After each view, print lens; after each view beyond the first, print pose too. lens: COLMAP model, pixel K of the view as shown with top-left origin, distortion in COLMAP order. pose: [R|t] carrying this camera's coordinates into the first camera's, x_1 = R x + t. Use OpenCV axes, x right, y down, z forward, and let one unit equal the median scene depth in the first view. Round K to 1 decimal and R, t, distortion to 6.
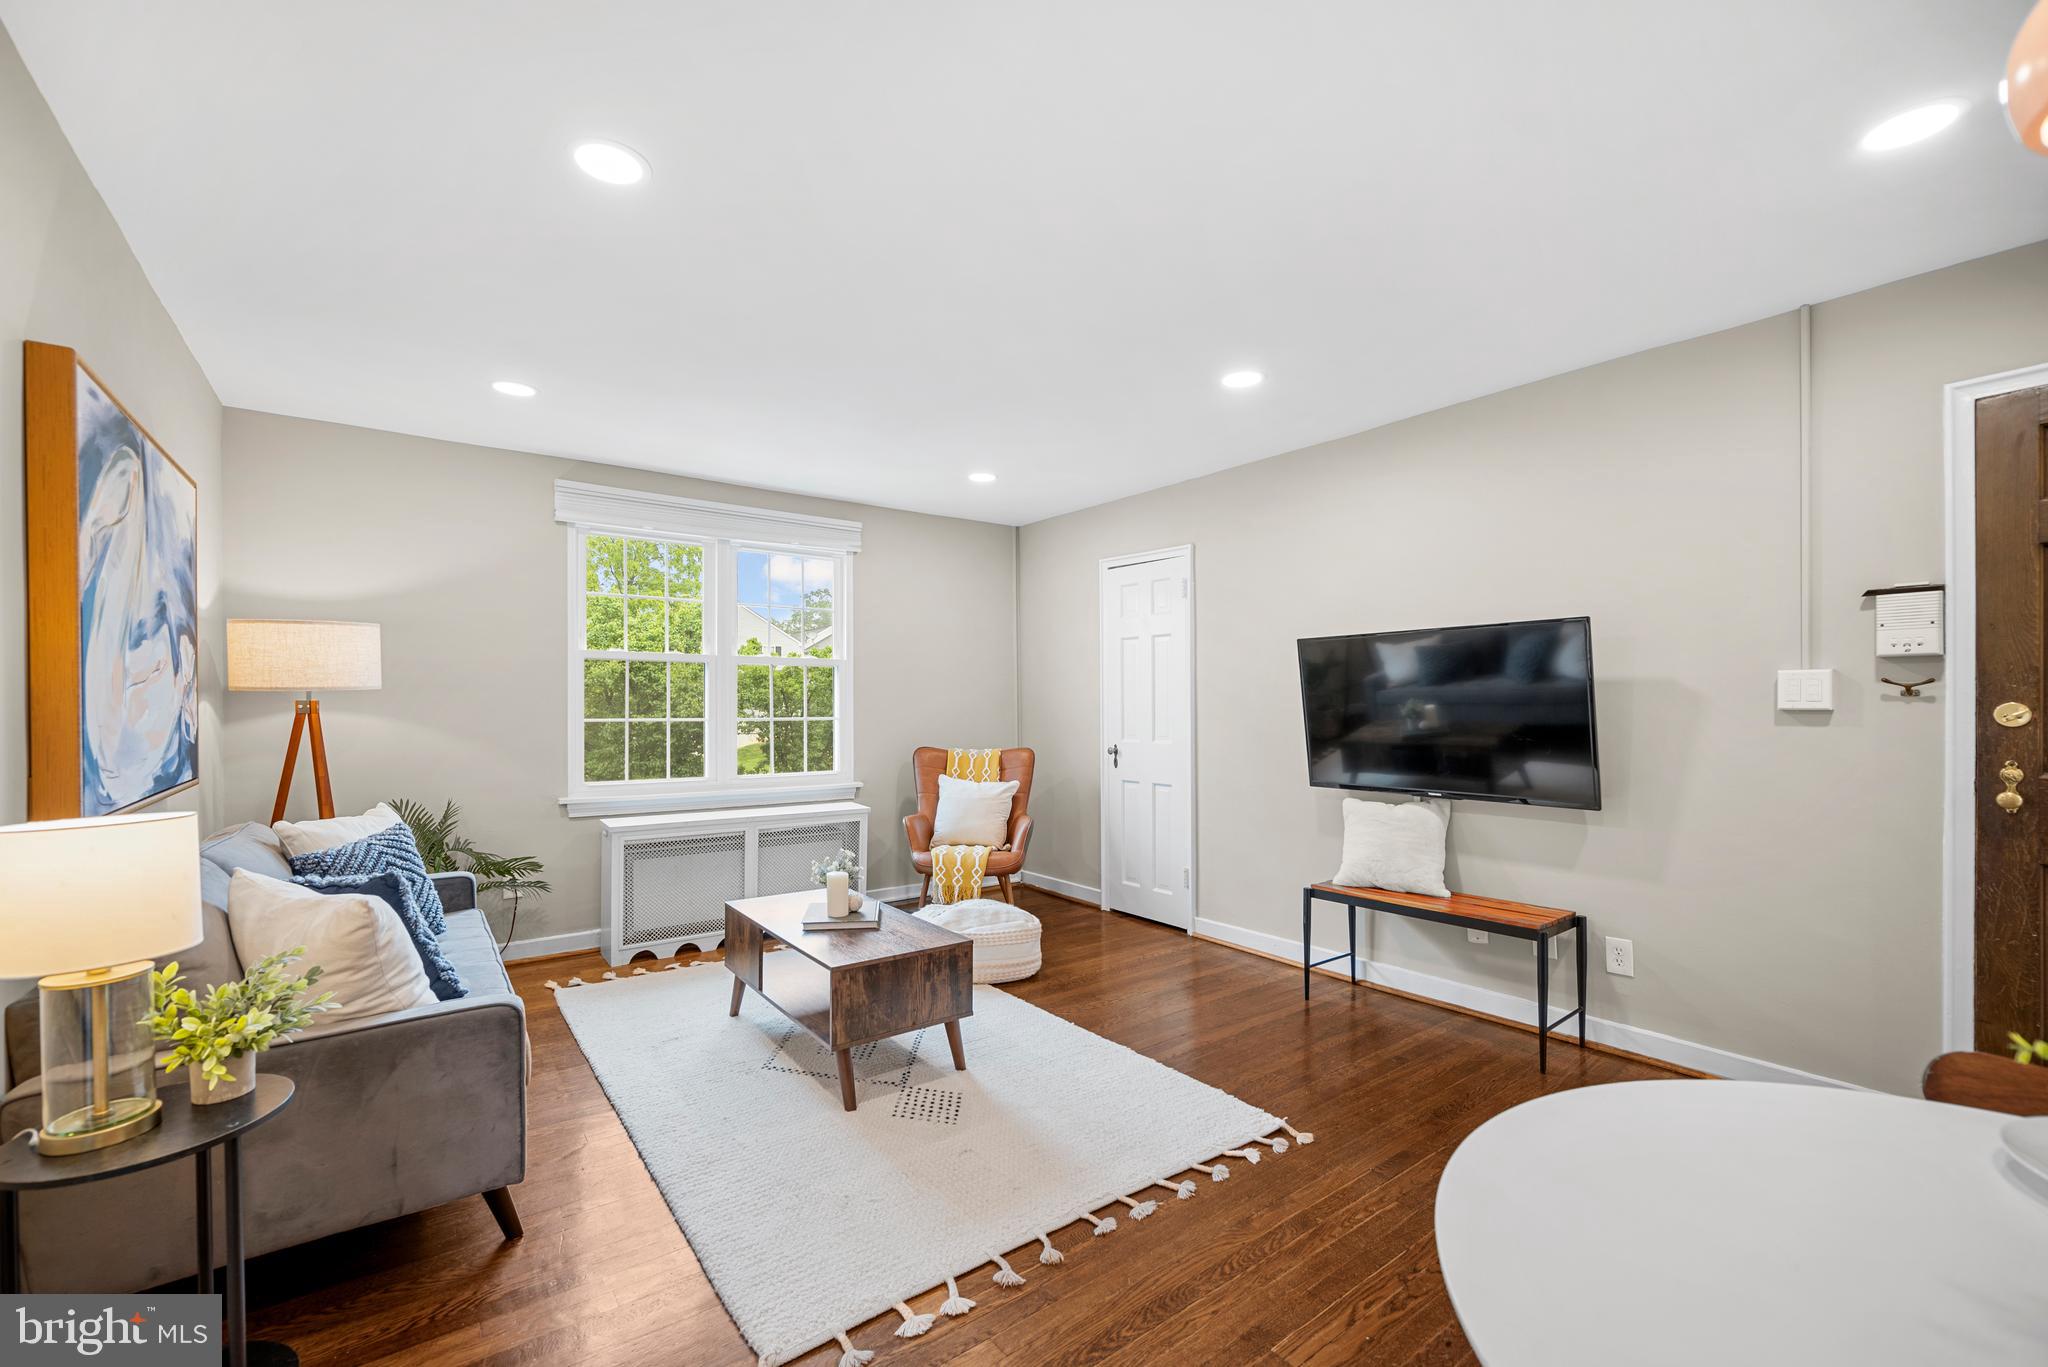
lens RADIAL K [[827.8, 0, 1009.4], [0, 827.8, 704.9], [0, 0, 1]] dist [-0.000640, 0.000202]
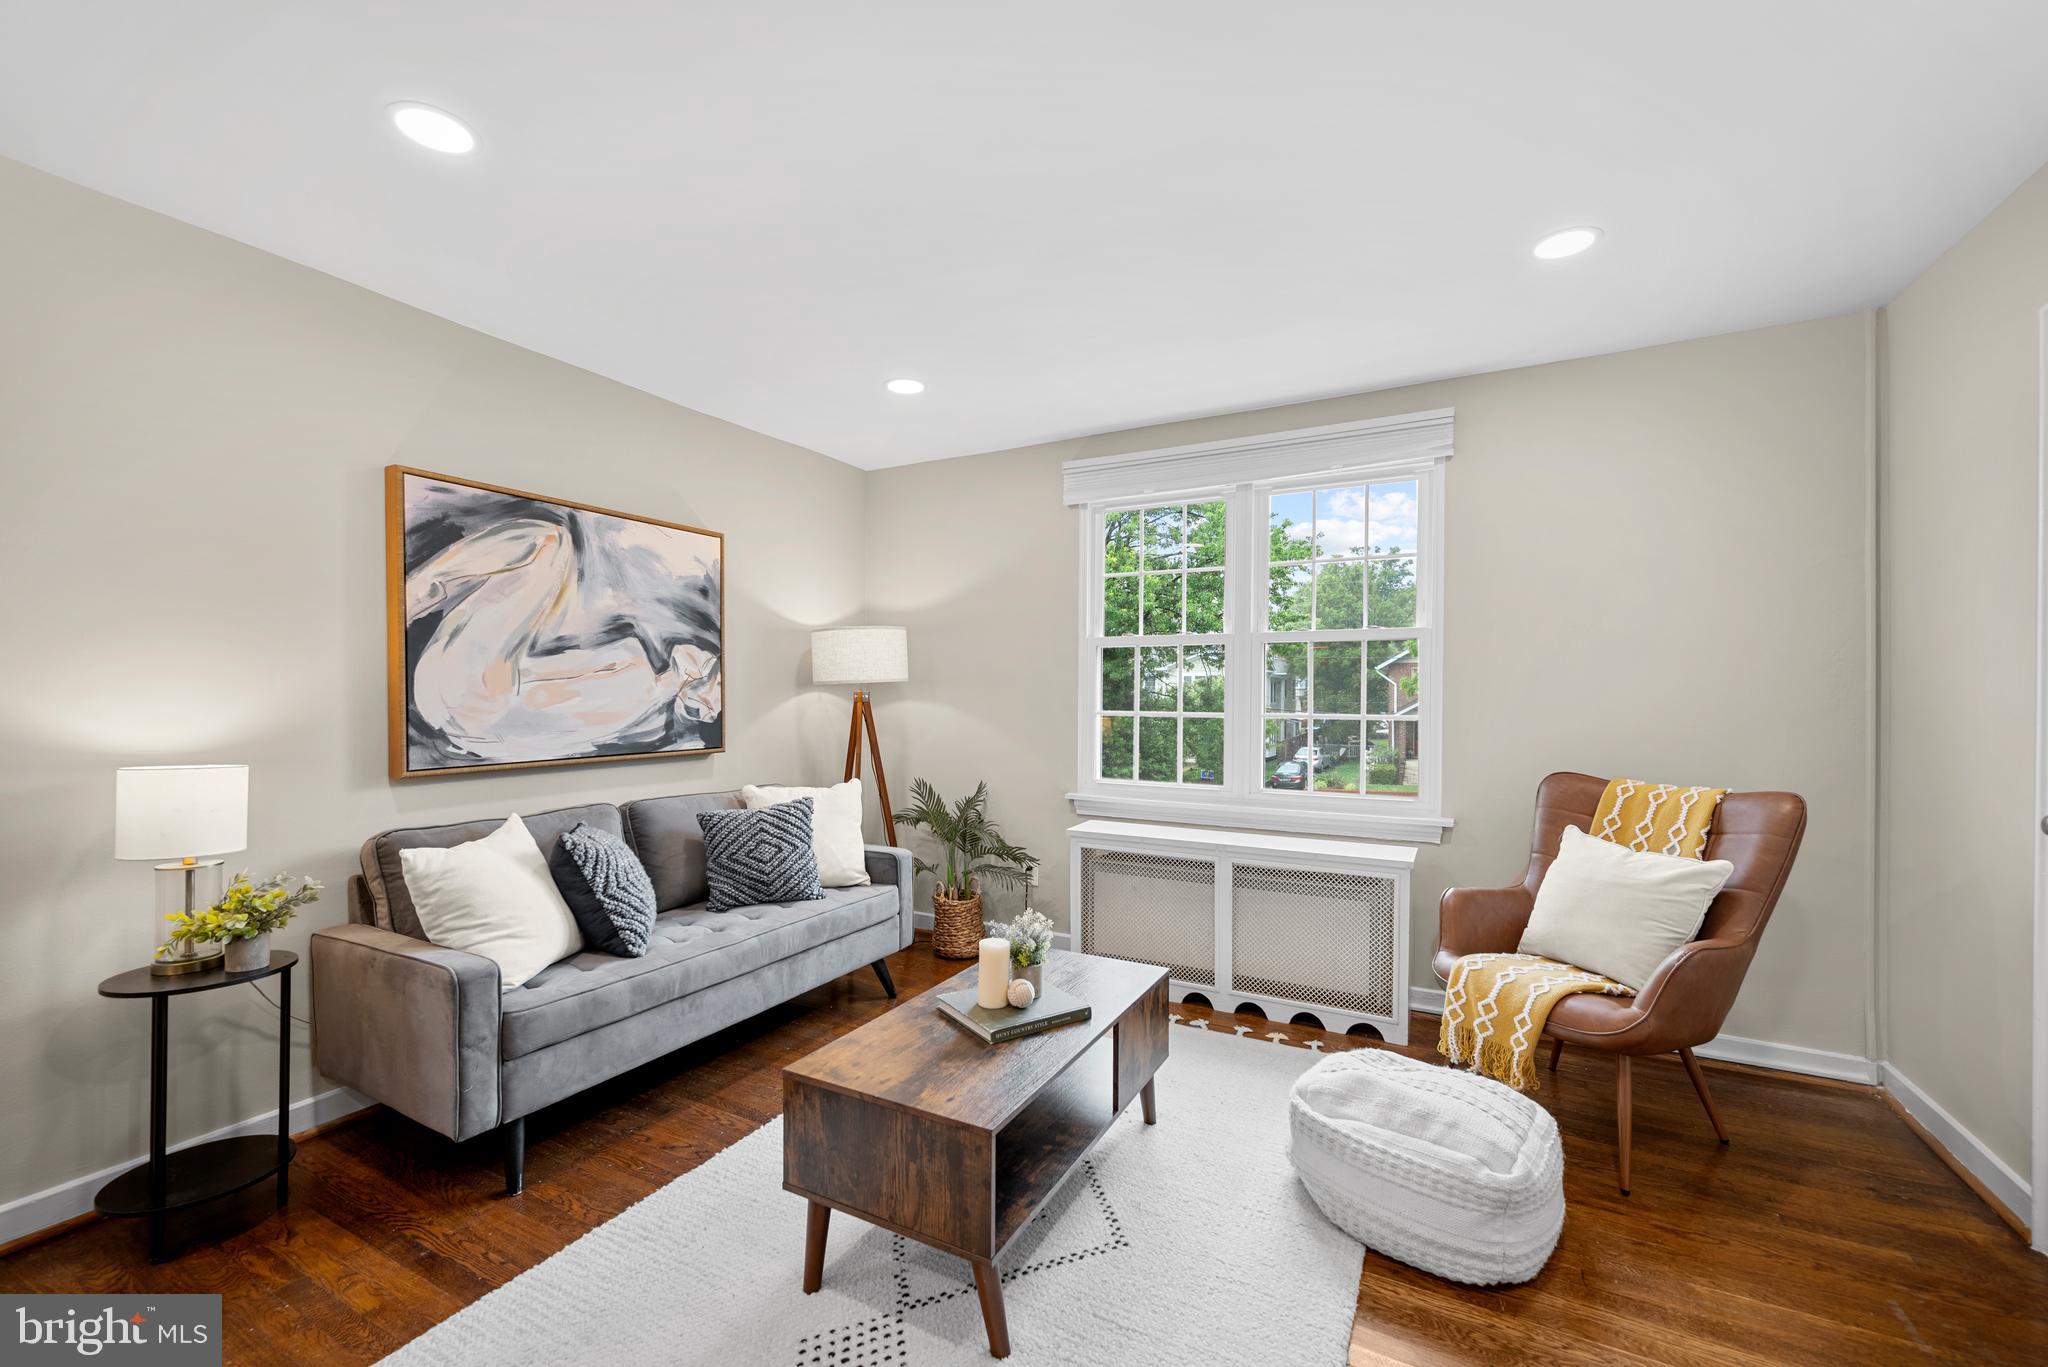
lens RADIAL K [[827.8, 0, 1009.4], [0, 827.8, 704.9], [0, 0, 1]] dist [-0.000640, 0.000202]
pose [[0.435799, 0.010226, -0.899986, 0.290504], [-0.002655, 0.999946, 0.010077, 0.000876], [0.900040, -0.002002, 0.435802, 0.509060]]
